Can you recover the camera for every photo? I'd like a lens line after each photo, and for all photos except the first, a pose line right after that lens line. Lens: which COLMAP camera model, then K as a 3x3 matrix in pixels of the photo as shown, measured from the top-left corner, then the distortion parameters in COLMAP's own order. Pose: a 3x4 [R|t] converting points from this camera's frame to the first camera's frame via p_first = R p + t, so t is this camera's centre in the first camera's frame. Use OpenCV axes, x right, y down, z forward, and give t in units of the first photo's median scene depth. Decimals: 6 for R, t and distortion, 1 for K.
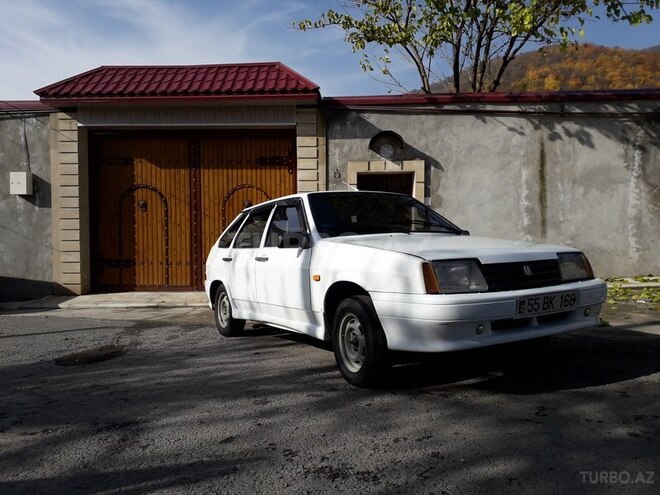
lens RADIAL K [[549.0, 0, 320.6], [0, 549.0, 246.9], [0, 0, 1]] dist [0.153914, -0.286804]
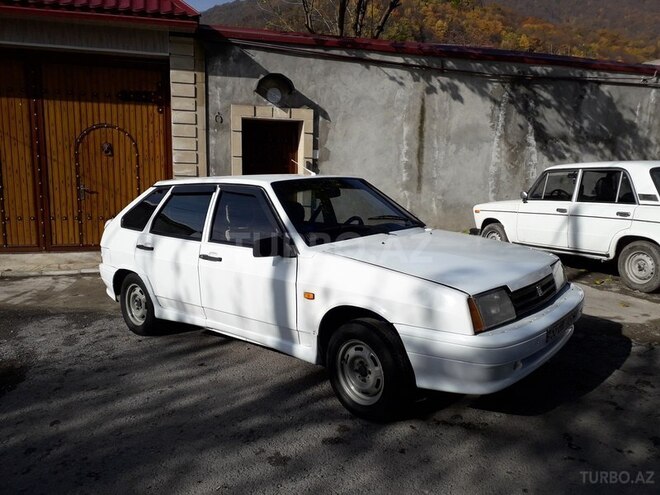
lens RADIAL K [[549.0, 0, 320.6], [0, 549.0, 246.9], [0, 0, 1]] dist [0.153914, -0.286804]
pose [[0.942303, -0.025622, 0.333779, -0.119692], [-0.025128, 0.988840, 0.146846, -0.063725], [-0.333816, -0.146761, 0.931143, 0.086789]]
